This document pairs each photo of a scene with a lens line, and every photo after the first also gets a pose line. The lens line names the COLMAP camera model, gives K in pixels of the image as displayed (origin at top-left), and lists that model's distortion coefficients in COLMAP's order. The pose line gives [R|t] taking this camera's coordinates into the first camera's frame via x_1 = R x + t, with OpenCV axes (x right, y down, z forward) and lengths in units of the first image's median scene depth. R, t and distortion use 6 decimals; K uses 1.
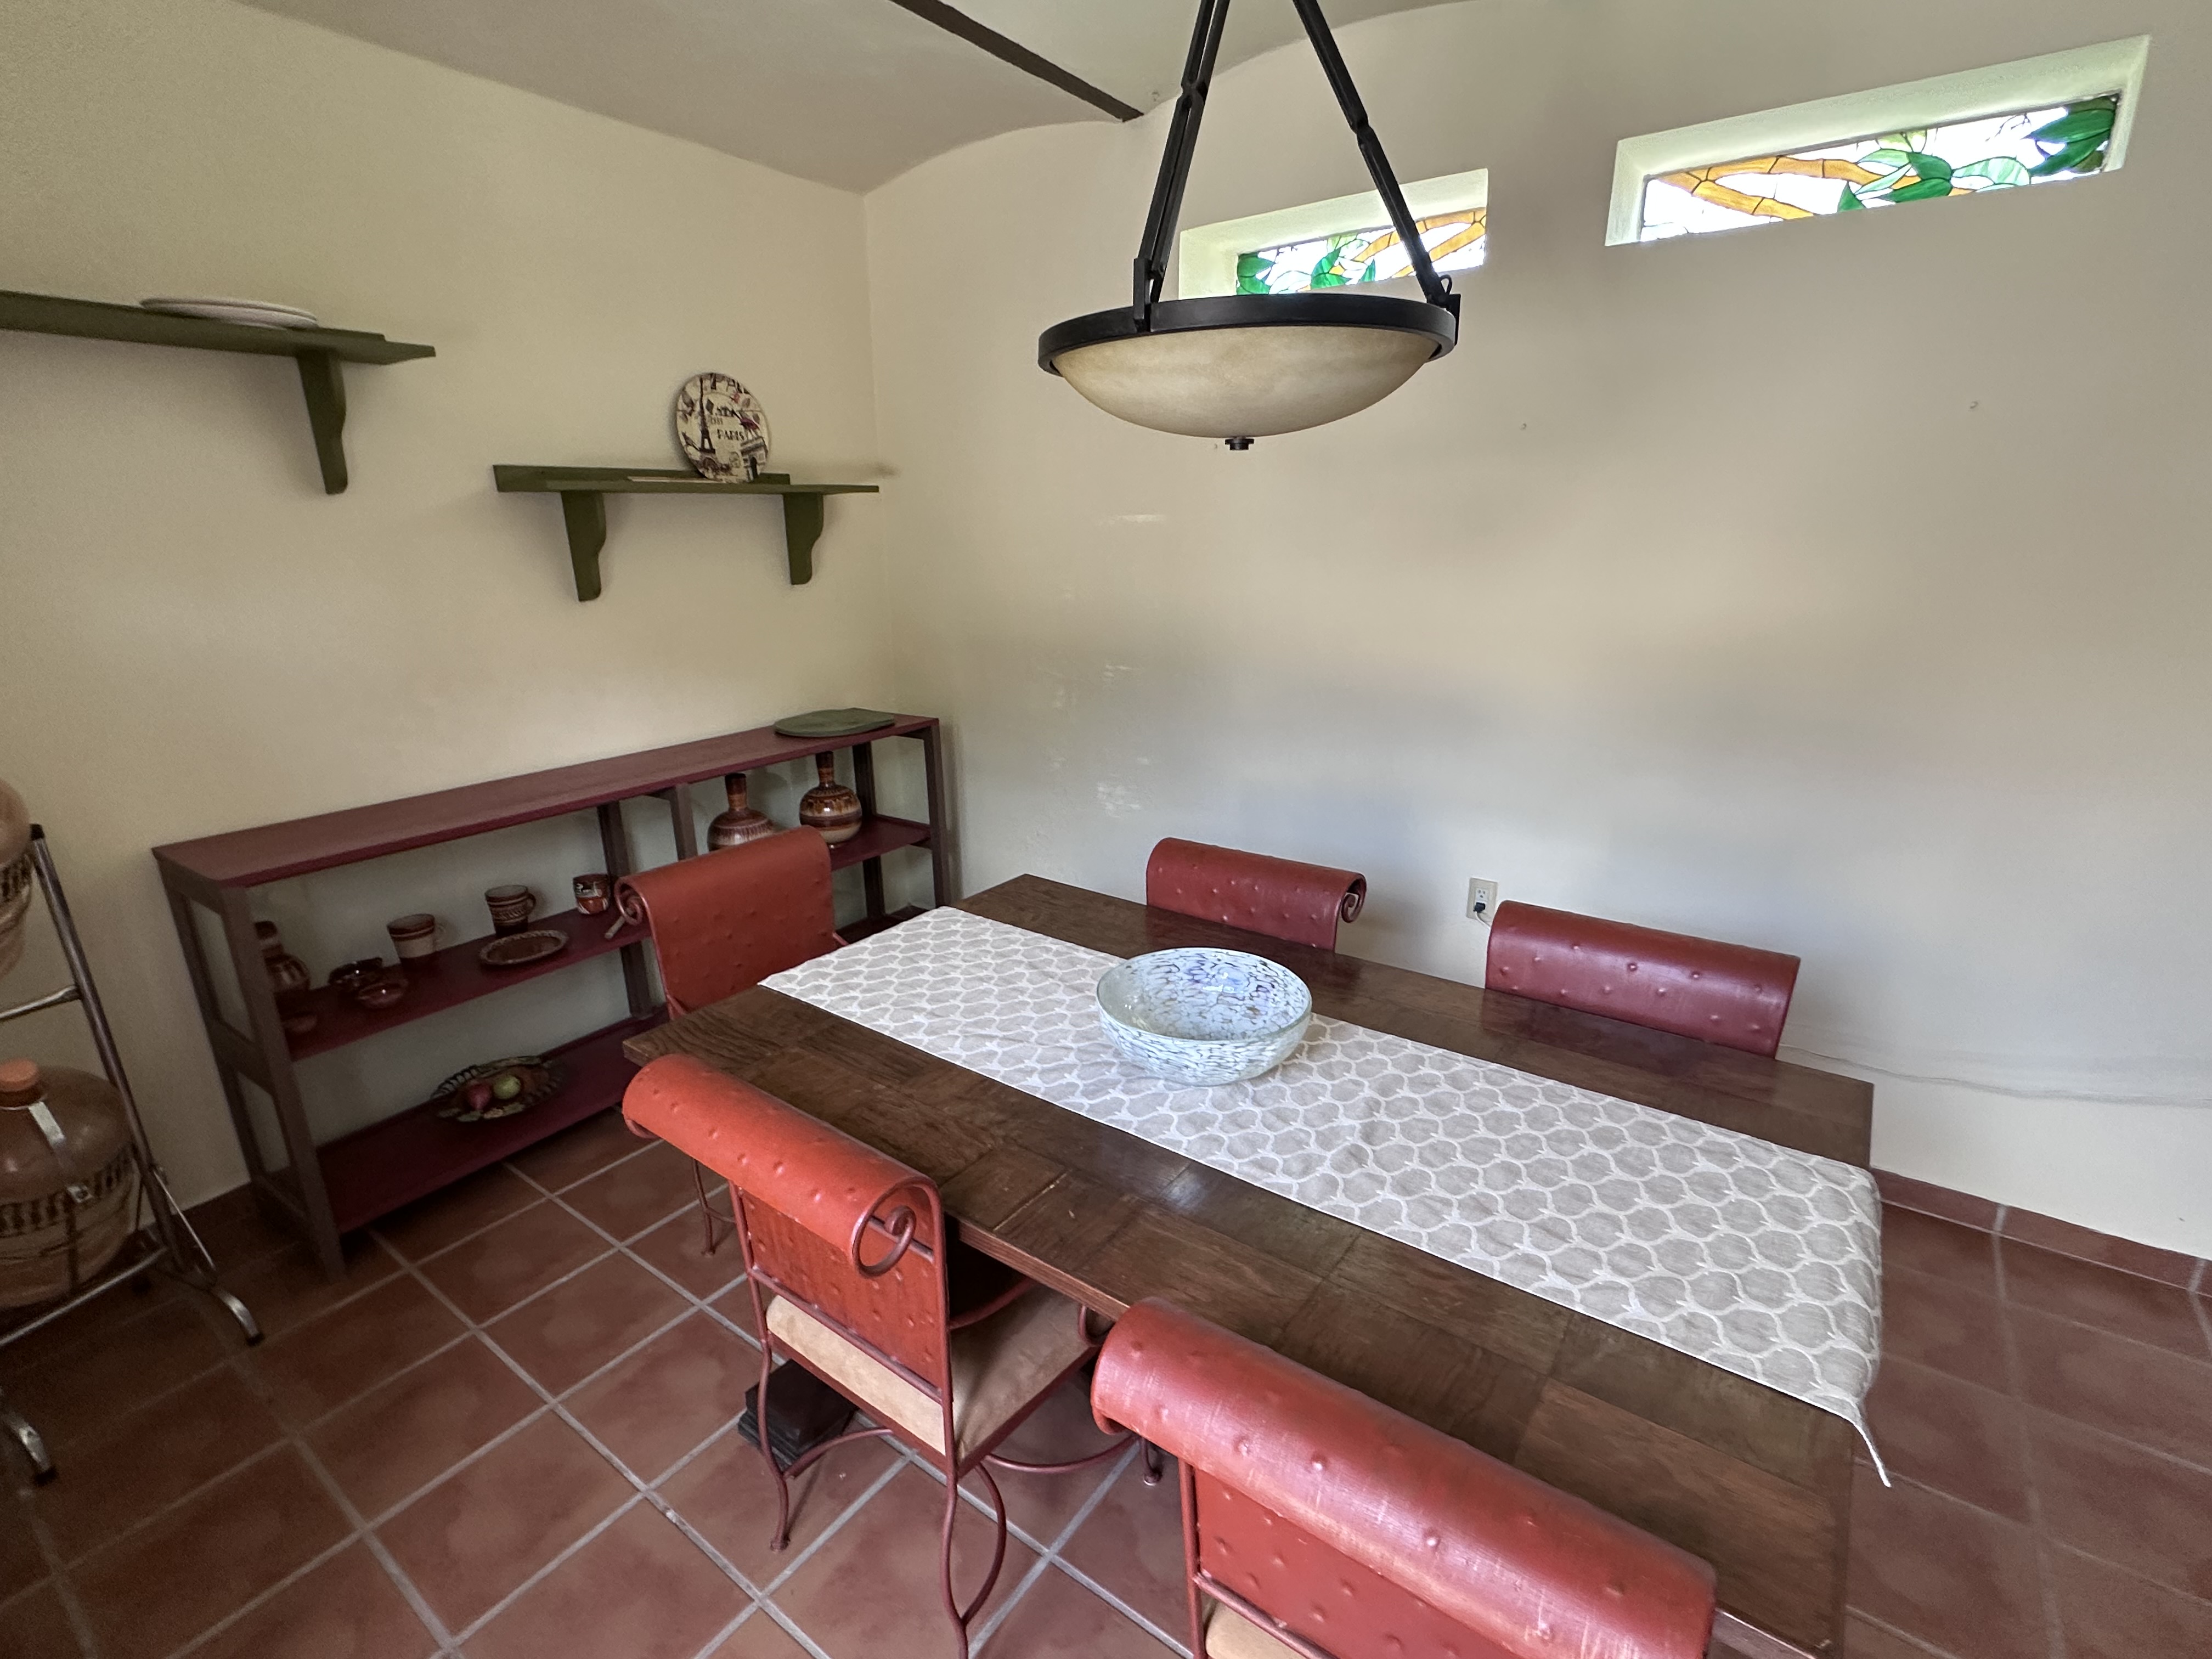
lens RADIAL K [[1032.8, 0, 1099.3], [0, 1032.8, 831.4], [0, 0, 1]] dist [-0.005376, 0.001541]
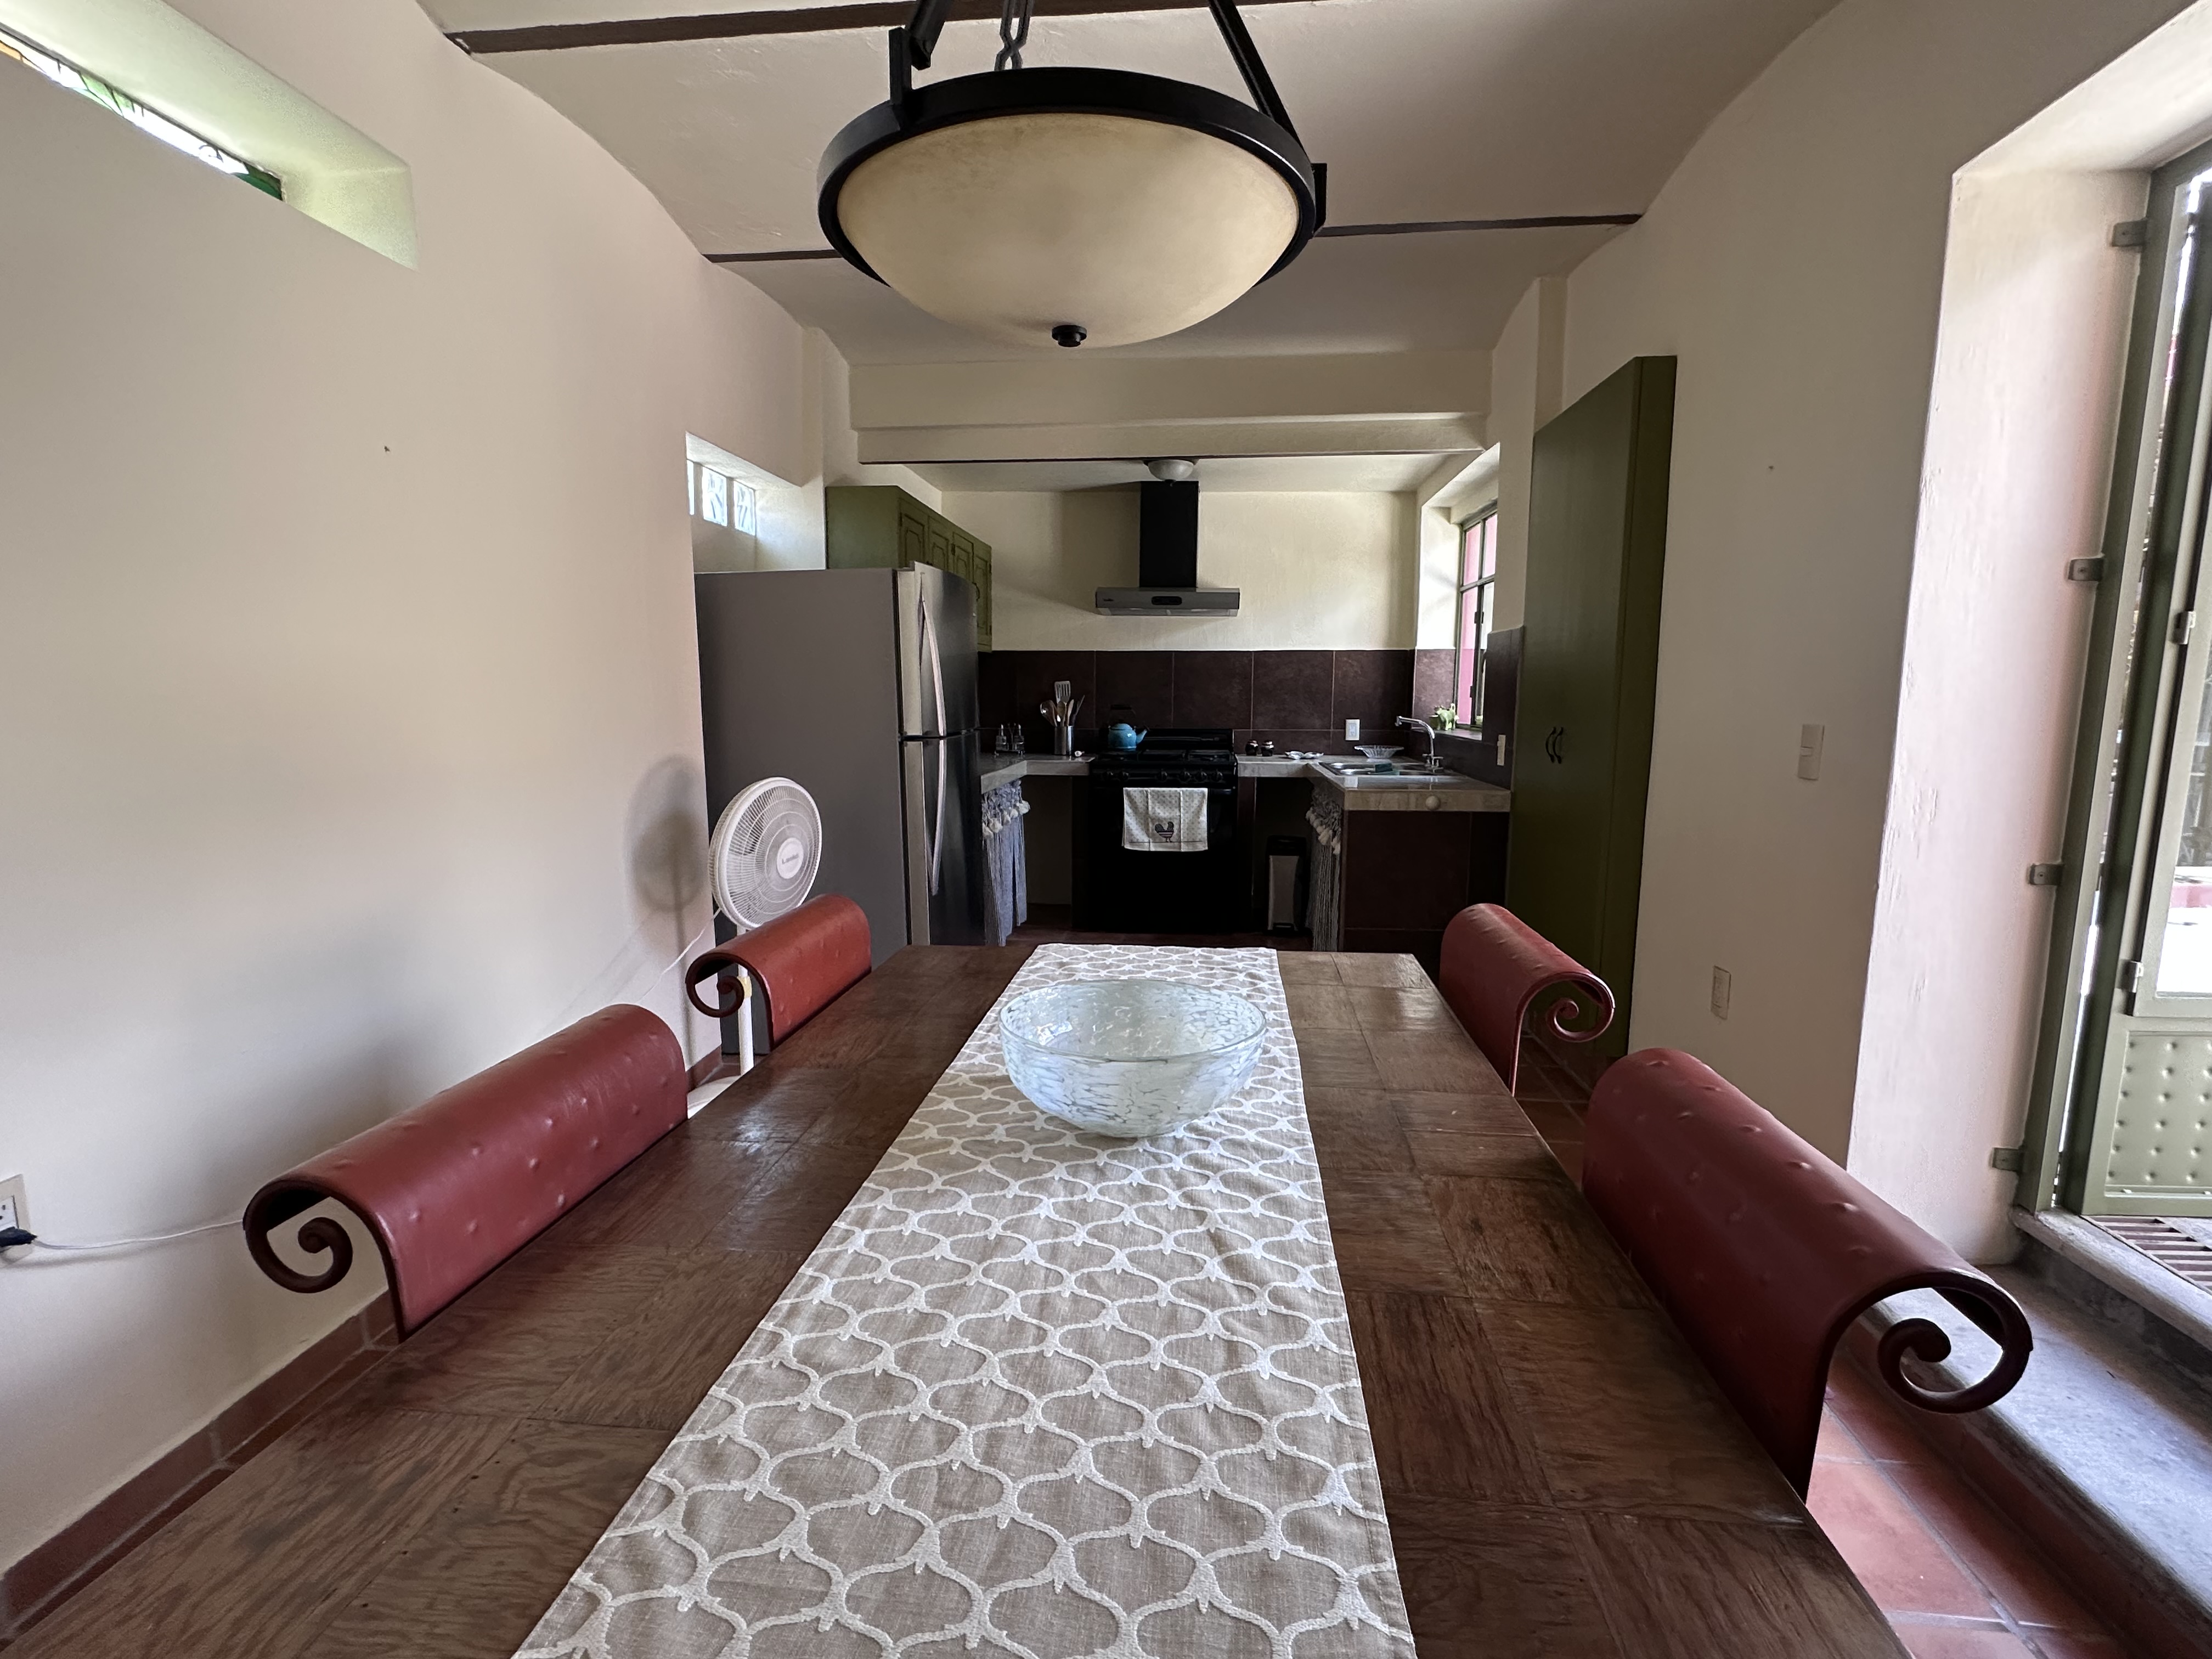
lens RADIAL K [[1032.8, 0, 1097.0], [0, 1032.8, 828.8], [0, 0, 1]] dist [-0.005376, 0.001541]
pose [[-0.498418, -0.099063, 0.861259, -0.410863], [0.256826, 0.931984, 0.255826, -0.140092], [-0.828022, 0.348702, -0.439075, 0.964666]]
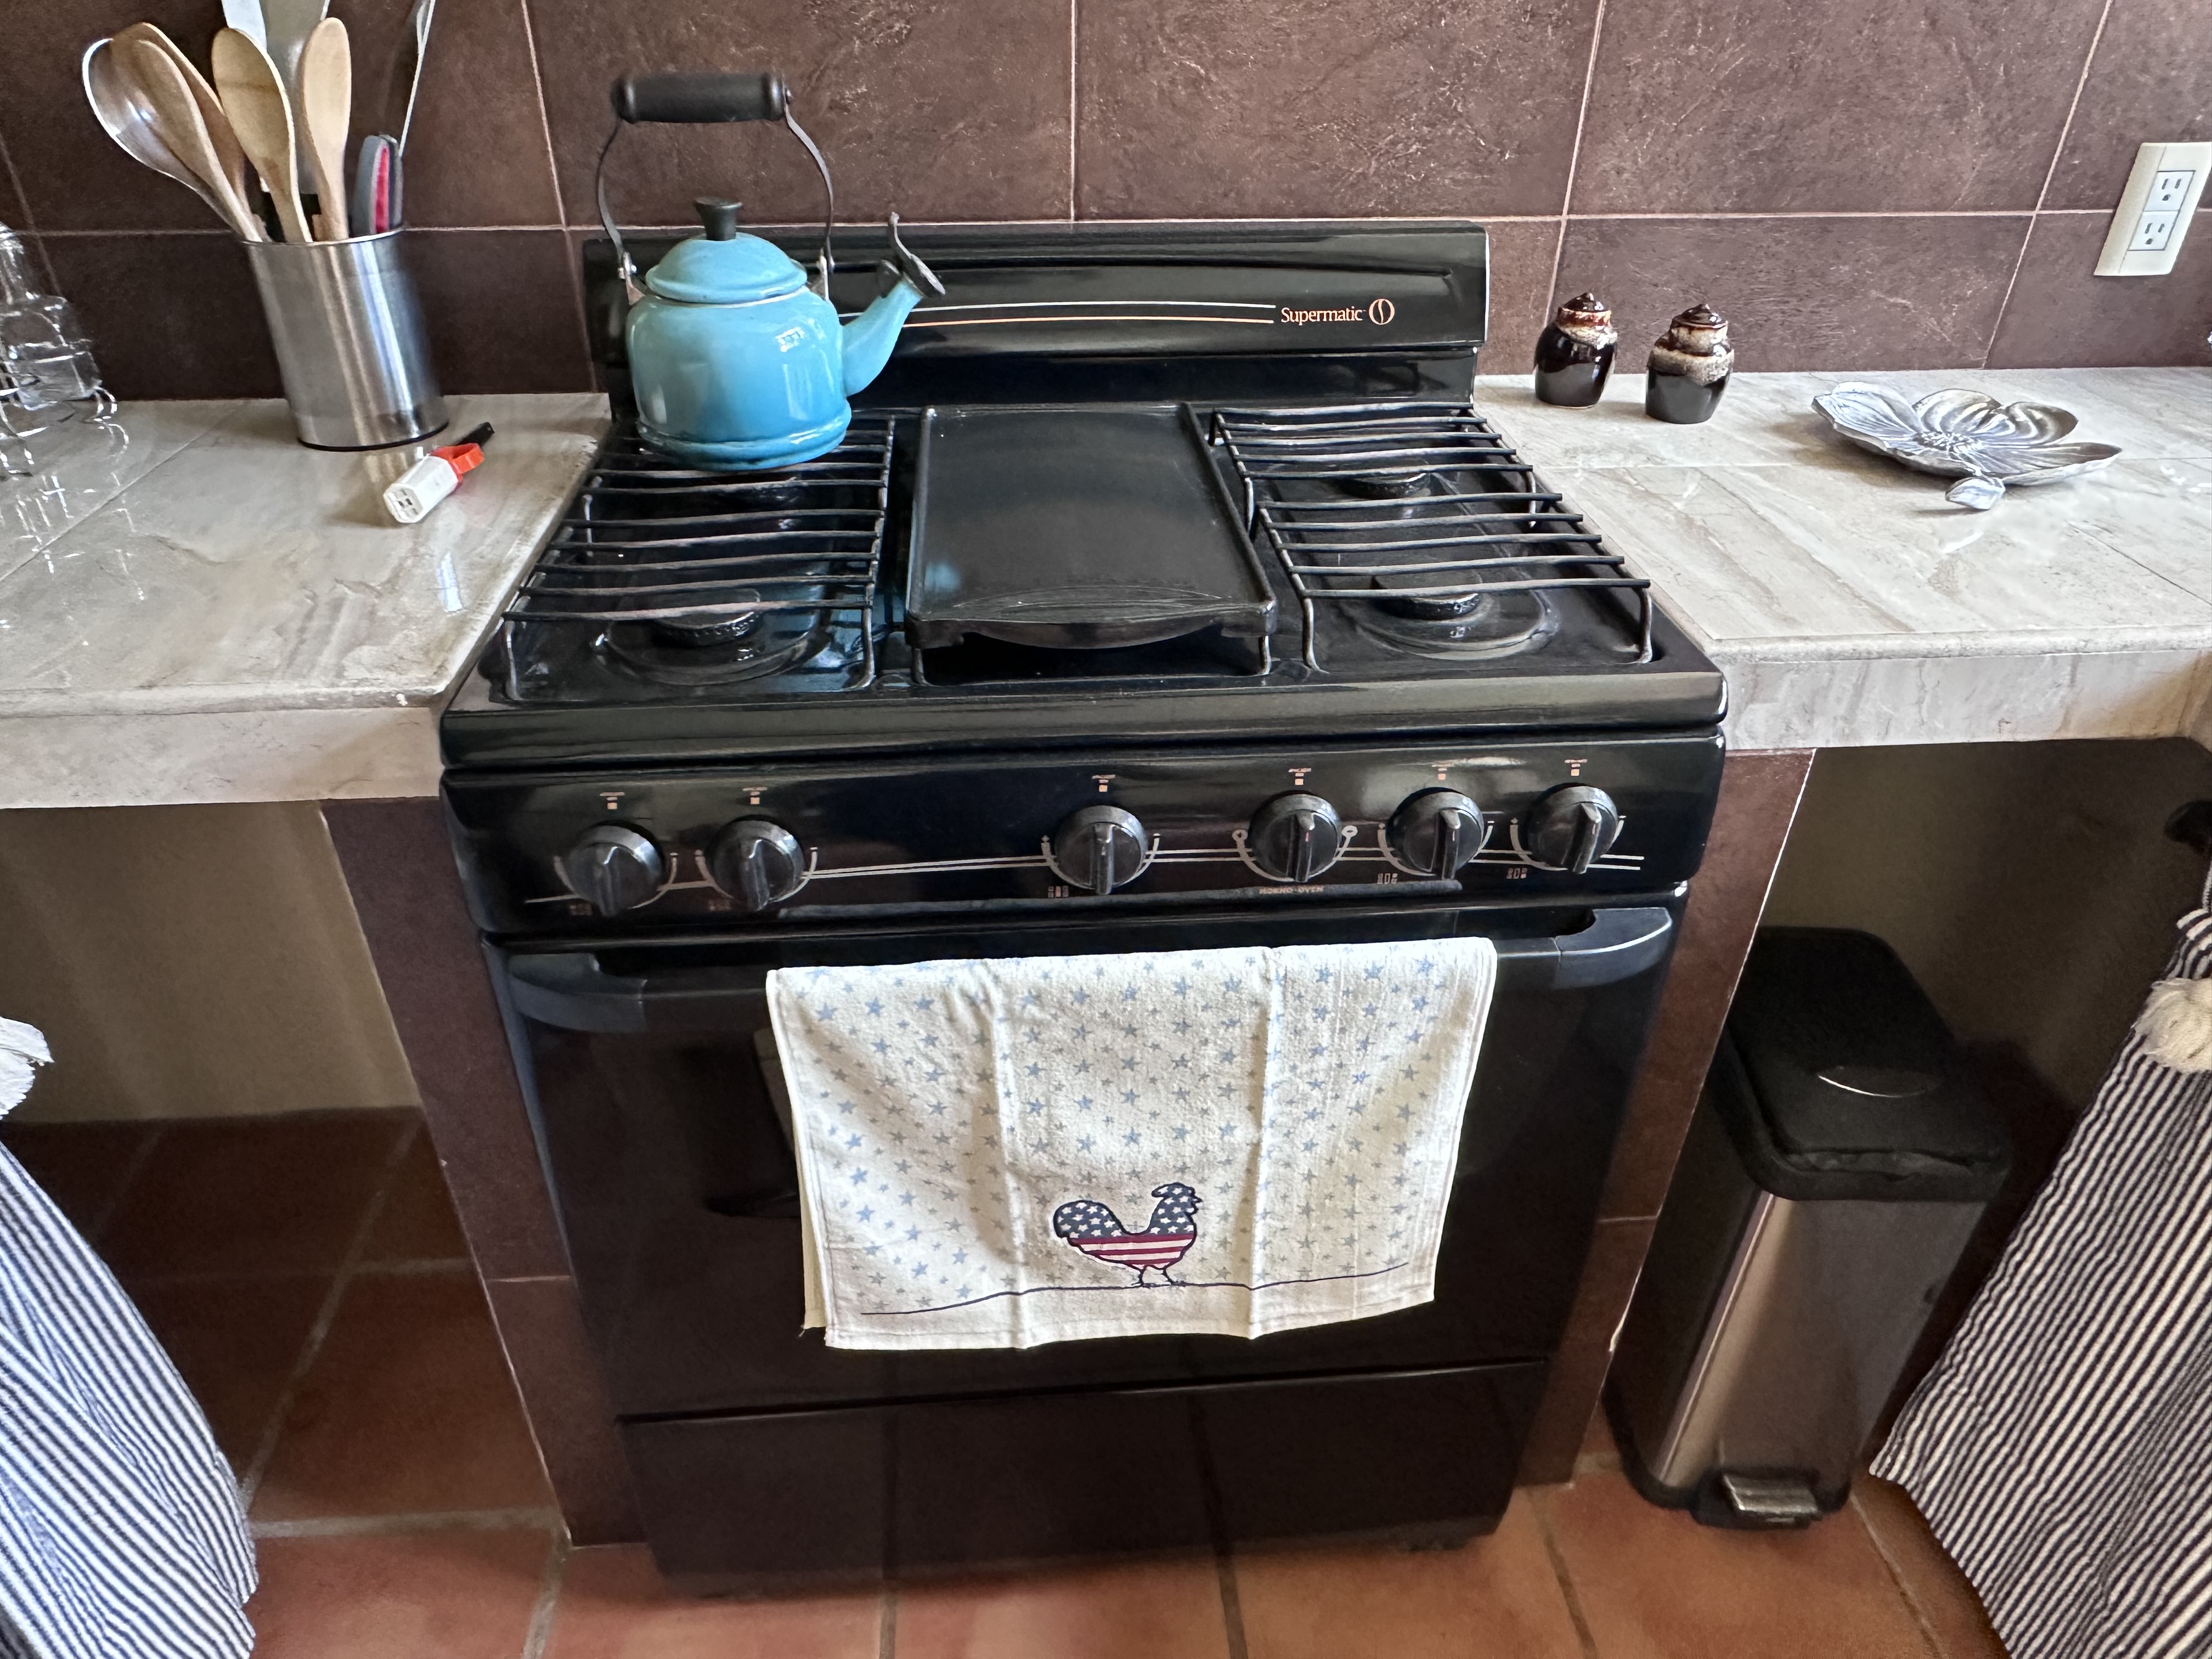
lens RADIAL K [[1444.7, 0, 1083.4], [0, 1444.7, 844.6], [0, 0, 1]] dist [-0.006426, 0.006657]
pose [[-0.640362, -0.411397, 0.648605, 1.464339], [0.230406, 0.702676, 0.673171, 0.159209], [-0.732700, 0.580516, -0.355179, -0.189845]]
